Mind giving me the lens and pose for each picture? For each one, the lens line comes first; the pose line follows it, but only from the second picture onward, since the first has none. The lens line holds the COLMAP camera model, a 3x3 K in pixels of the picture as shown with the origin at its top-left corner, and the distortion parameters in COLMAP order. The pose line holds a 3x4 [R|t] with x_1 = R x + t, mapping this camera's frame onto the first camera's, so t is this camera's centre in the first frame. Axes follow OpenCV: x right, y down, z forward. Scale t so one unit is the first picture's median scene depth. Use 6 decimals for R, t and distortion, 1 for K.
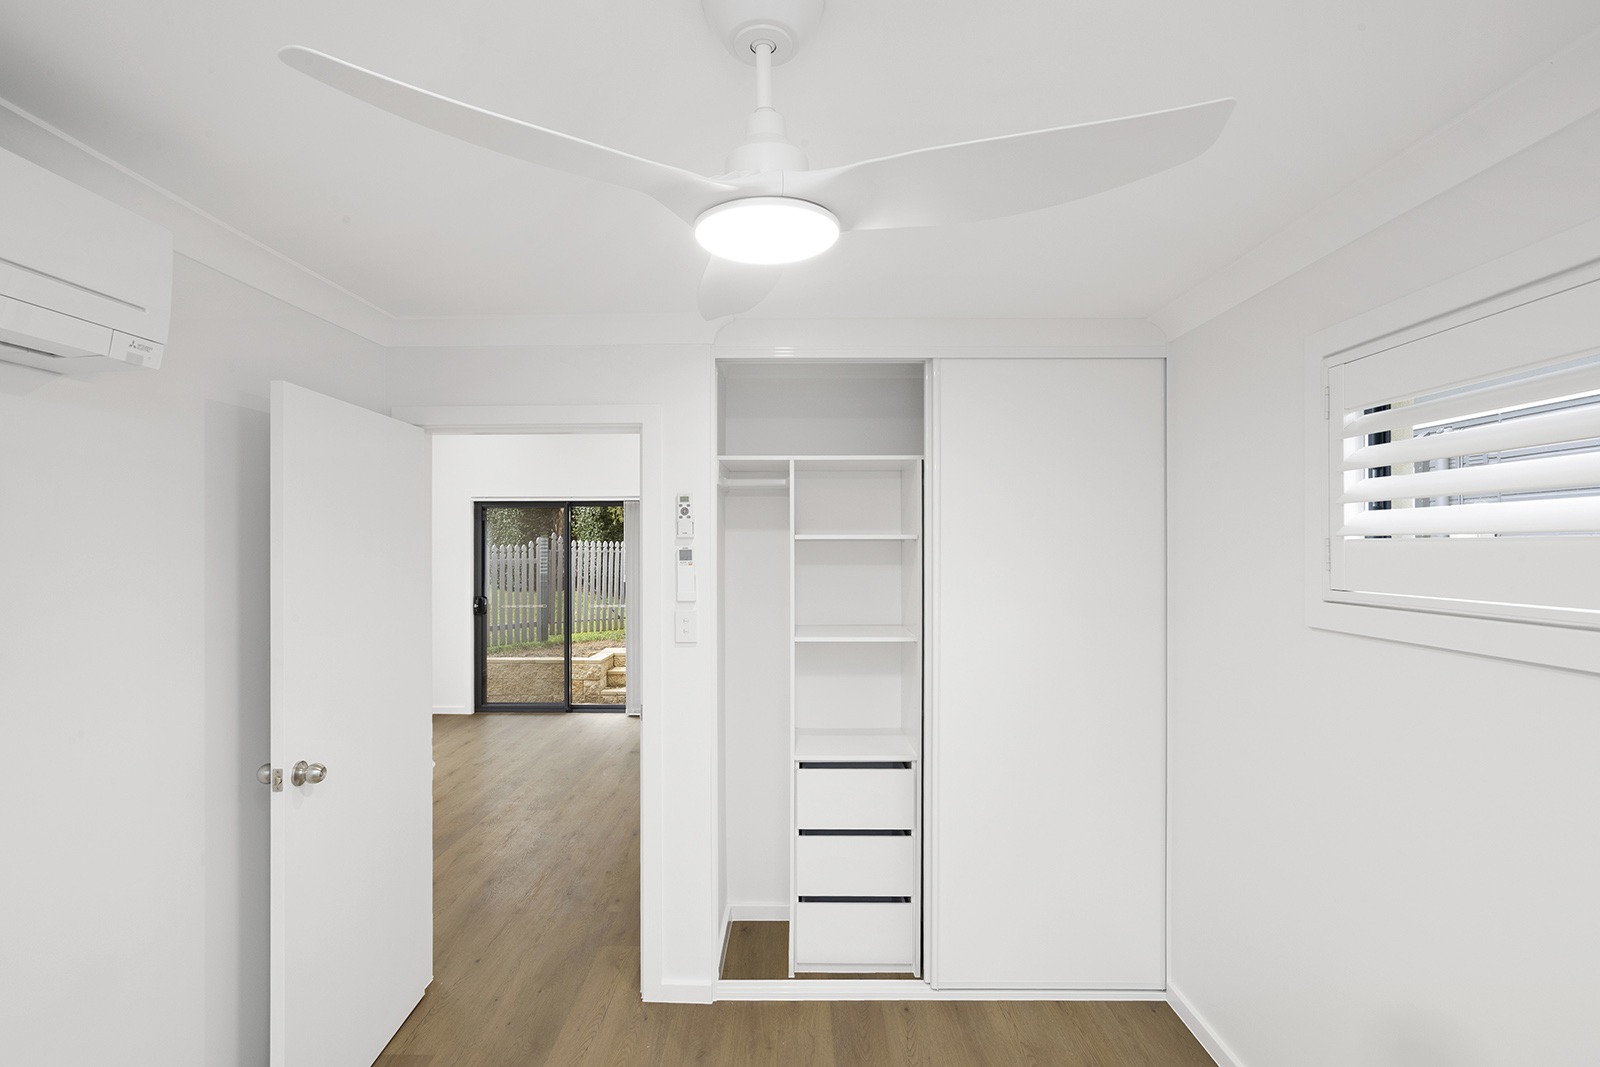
lens RADIAL K [[774.8, 0, 792.1], [0, 774.8, 547.6], [0, 0, 1]] dist [-0.018142, 0.013174]
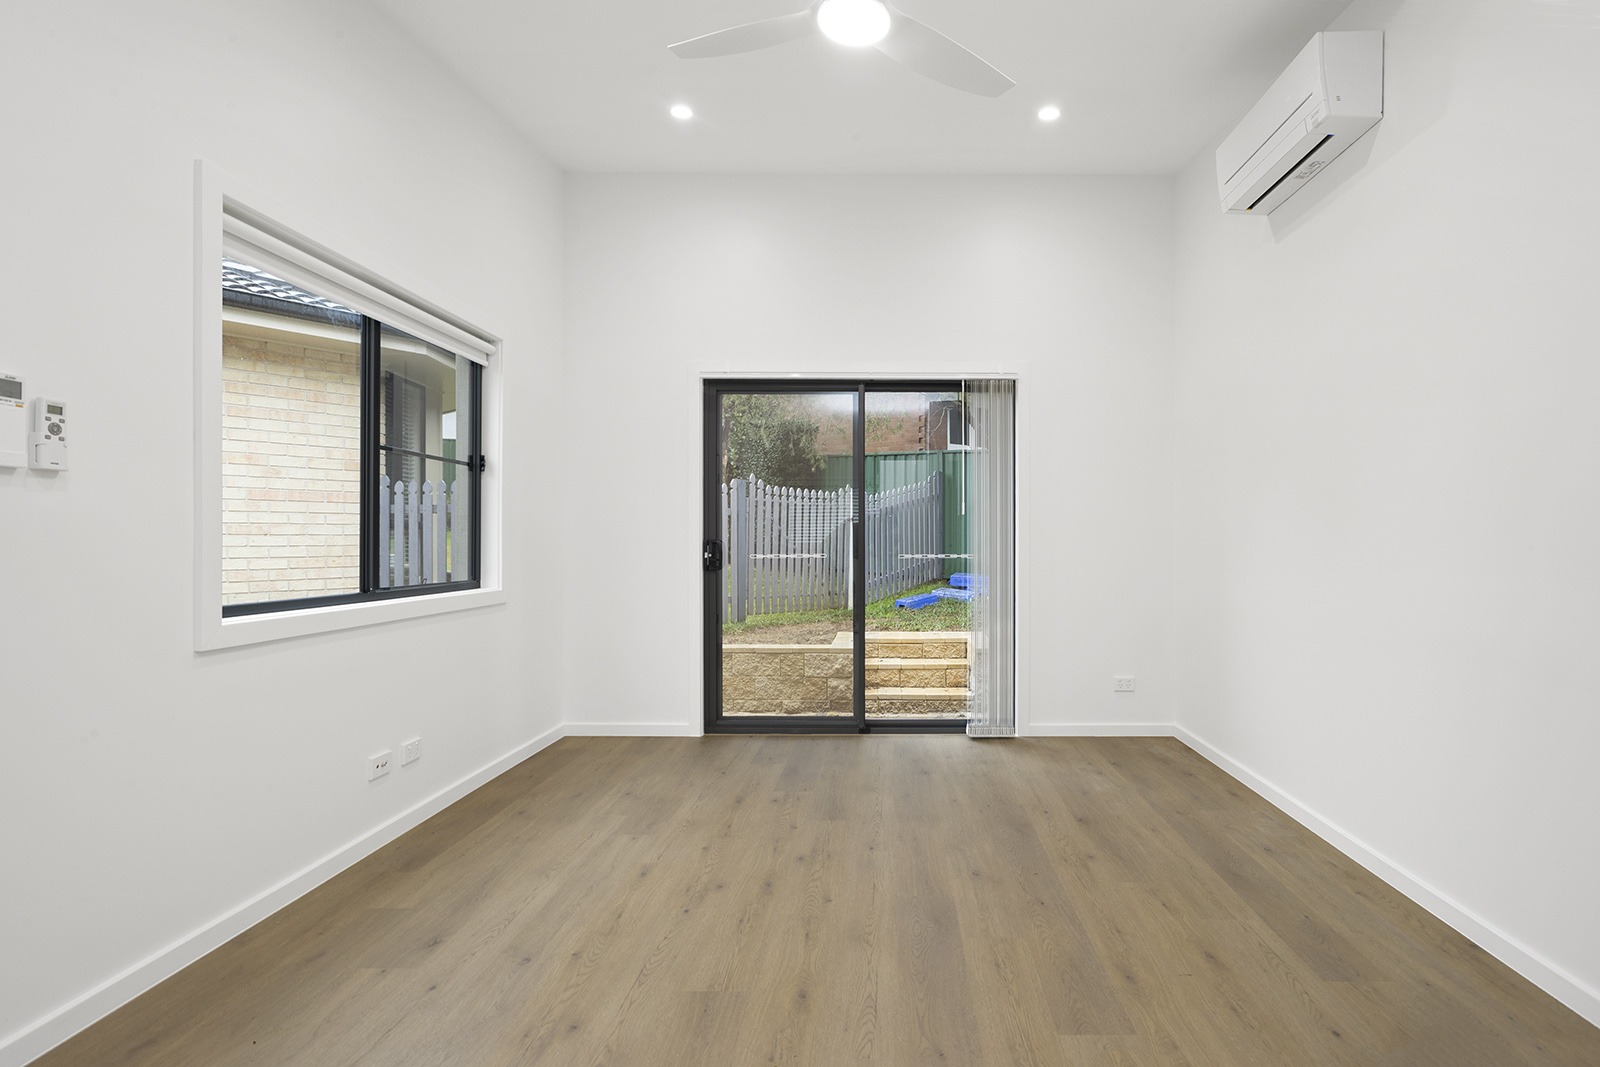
lens RADIAL K [[774.8, 0, 891.0], [0, 774.8, 538.8], [0, 0, 1]] dist [-0.018142, 0.013174]
pose [[0.999869, 0.002238, 0.016031, -0.247808], [-0.002164, 0.999987, -0.004640, 0.058582], [-0.016041, 0.004605, 0.999861, 0.356787]]
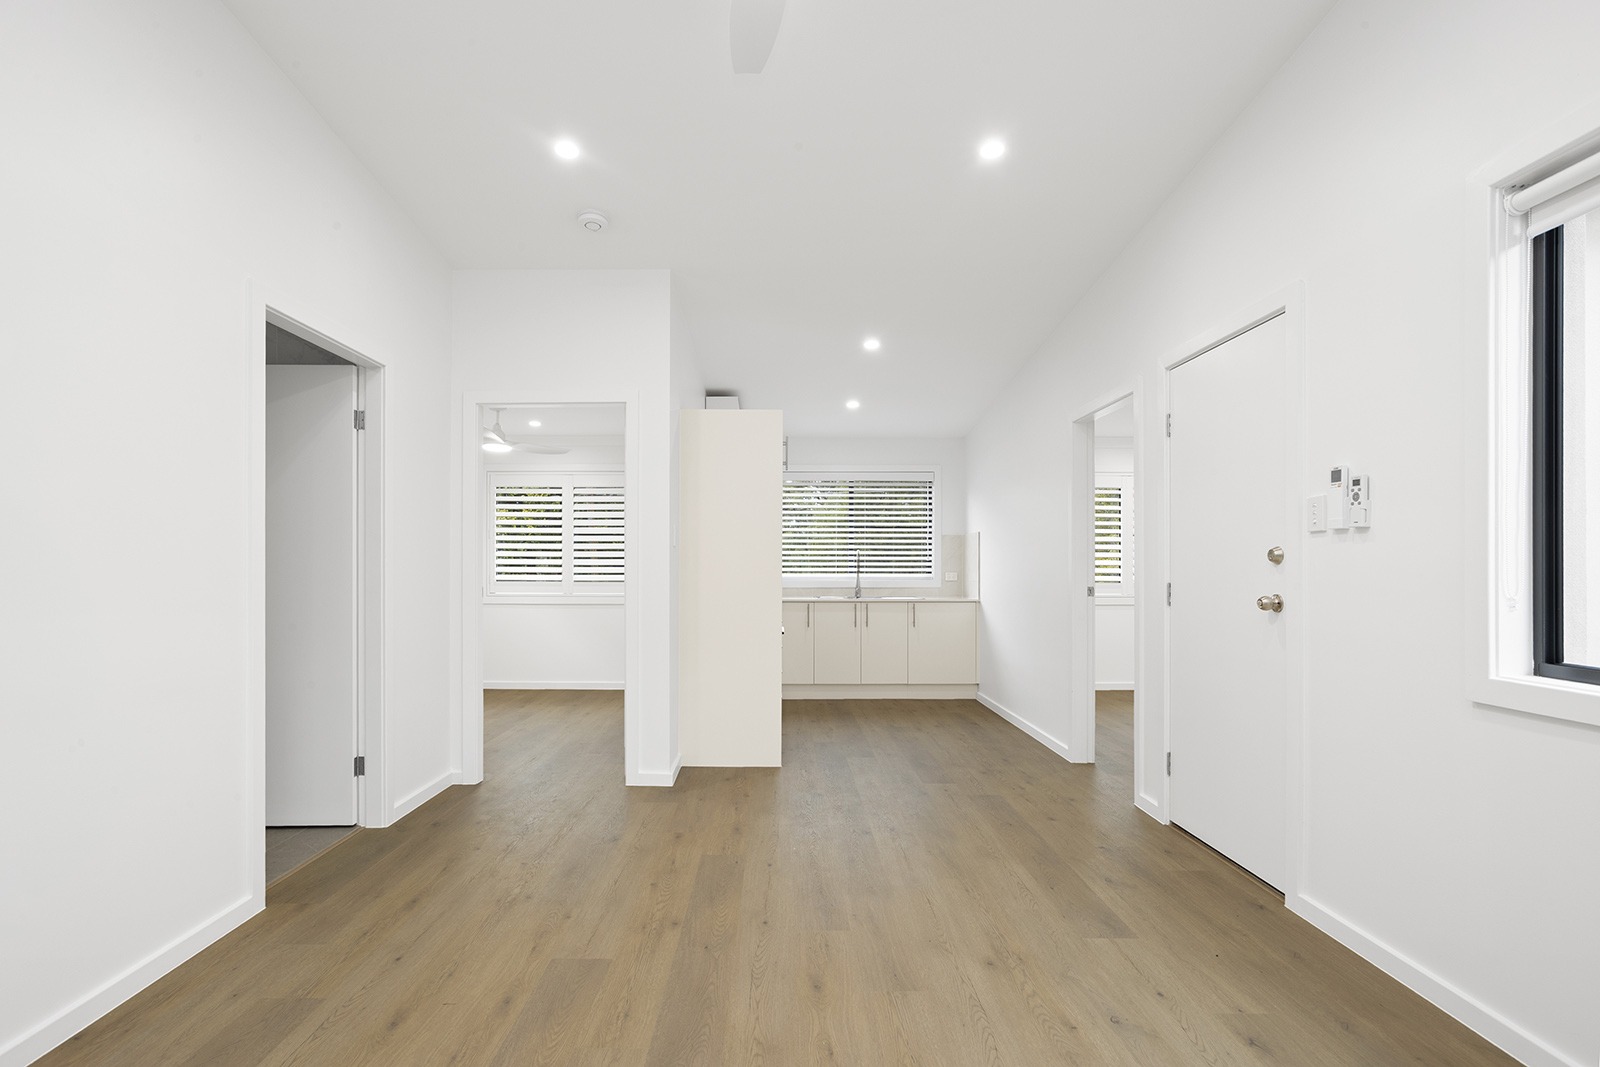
lens RADIAL K [[774.8, 0, 773.7], [0, 774.8, 577.5], [0, 0, 1]] dist [-0.018142, 0.013174]
pose [[-0.999982, 0.001383, -0.005882, -0.254403], [0.001284, 0.999859, 0.016736, 0.052739], [0.005904, 0.016728, -0.999843, 0.839908]]
